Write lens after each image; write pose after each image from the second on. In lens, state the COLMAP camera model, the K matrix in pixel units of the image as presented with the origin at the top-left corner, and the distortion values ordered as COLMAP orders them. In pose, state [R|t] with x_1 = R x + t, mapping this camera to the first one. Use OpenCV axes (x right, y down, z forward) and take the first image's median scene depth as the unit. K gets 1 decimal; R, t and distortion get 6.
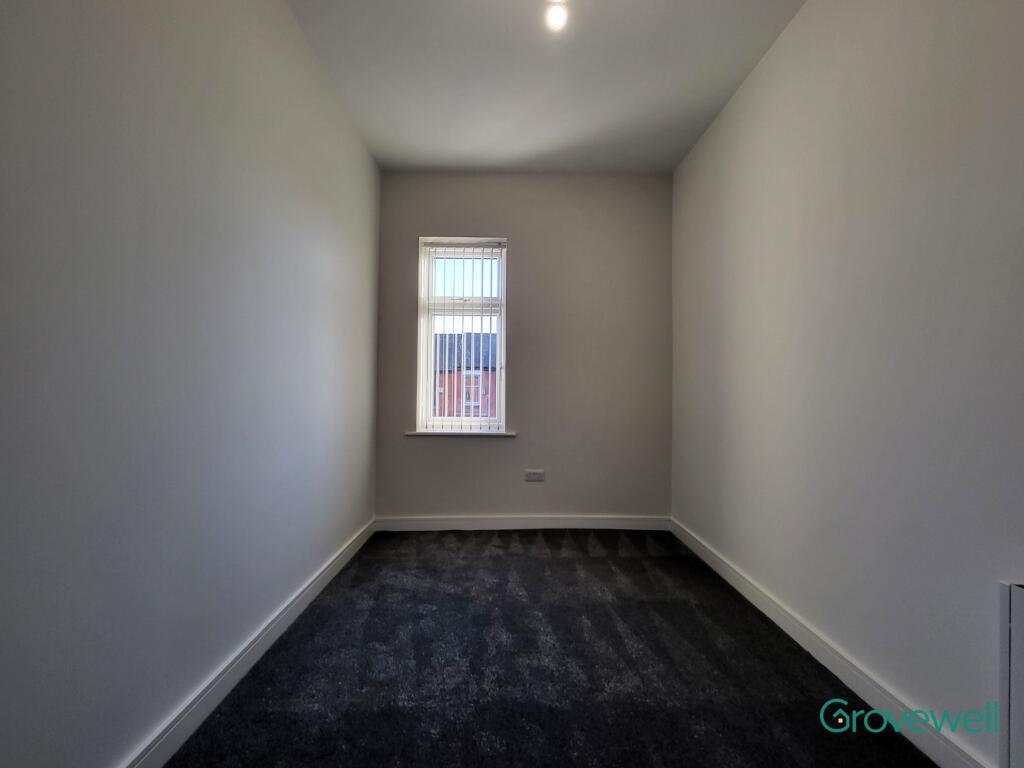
lens RADIAL K [[388.4, 0, 522.7], [0, 388.4, 384.2], [0, 0, 1]] dist [-0.000866, 0.000144]
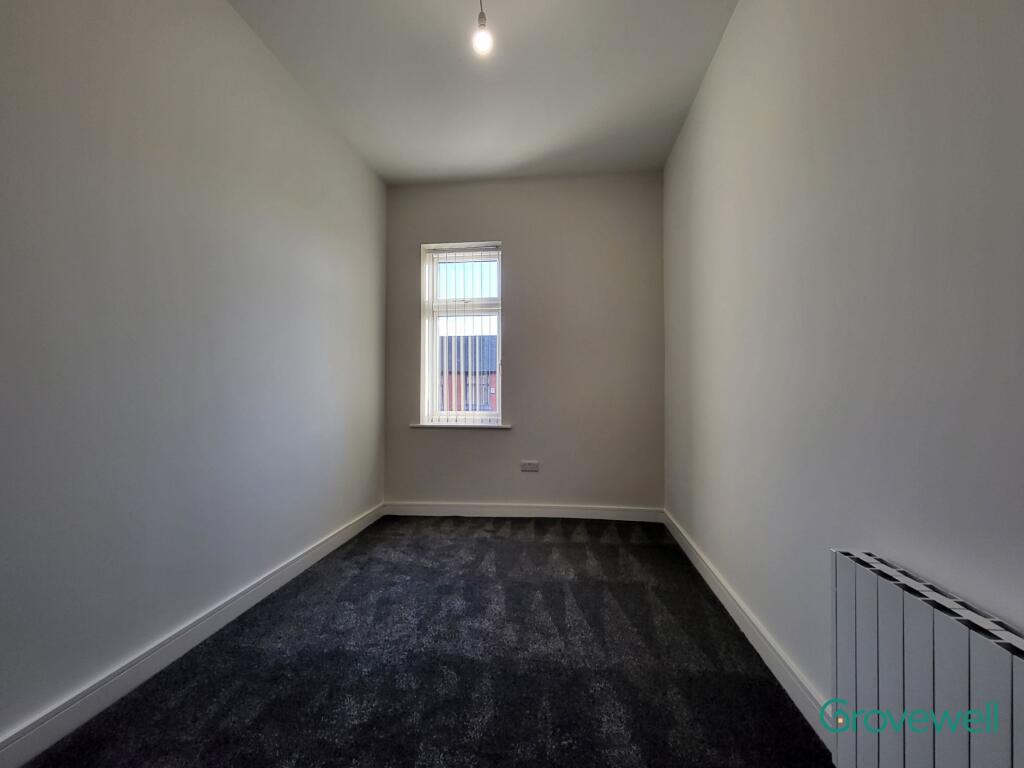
lens RADIAL K [[379.4, 0, 512.0], [0, 379.4, 384.0], [0, 0, 1]] dist [0.001098, -0.000176]
pose [[0.993969, -0.010482, -0.109161, 0.152239], [0.010927, 0.999934, 0.003482, 0.013643], [0.109118, -0.004654, 0.994018, -0.039426]]
